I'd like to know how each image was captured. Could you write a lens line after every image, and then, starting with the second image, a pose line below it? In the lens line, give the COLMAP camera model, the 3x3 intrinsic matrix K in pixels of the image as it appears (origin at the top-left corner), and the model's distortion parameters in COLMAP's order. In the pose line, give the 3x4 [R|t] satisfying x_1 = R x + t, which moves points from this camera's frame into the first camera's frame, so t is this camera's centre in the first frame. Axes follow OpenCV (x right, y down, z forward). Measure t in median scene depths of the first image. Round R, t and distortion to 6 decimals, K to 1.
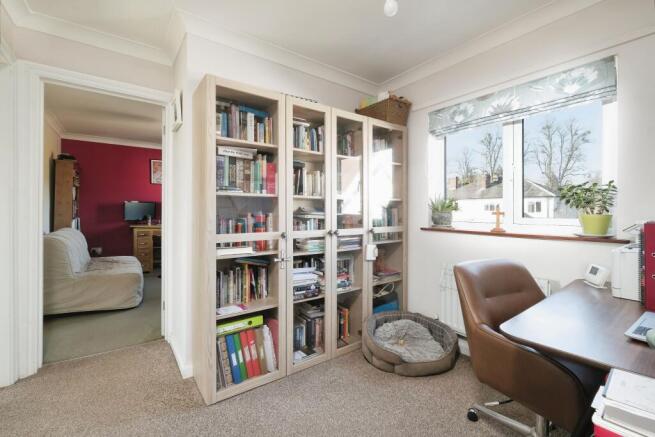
lens RADIAL K [[285.1, 0, 322.5], [0, 285.1, 214.7], [0, 0, 1]] dist [-0.000579, -0.000311]
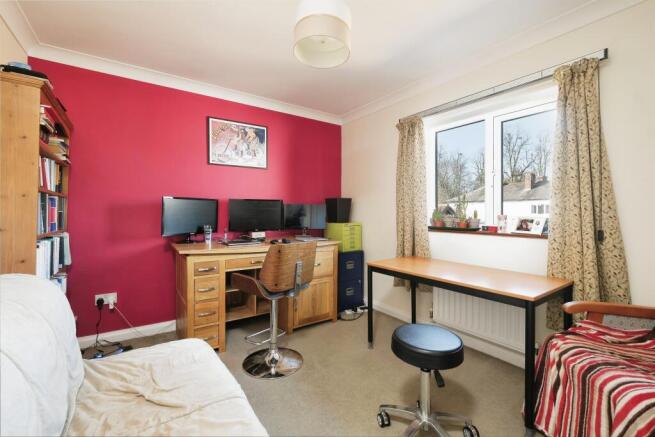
lens RADIAL K [[285.1, 0, 330.7], [0, 285.1, 214.6], [0, 0, 1]] dist [-0.000579, -0.000311]
pose [[0.999961, 0.005858, -0.006631, -0.381308], [-0.005872, 0.999981, -0.002096, -0.017058], [0.006619, 0.002135, 0.999976, 0.483803]]
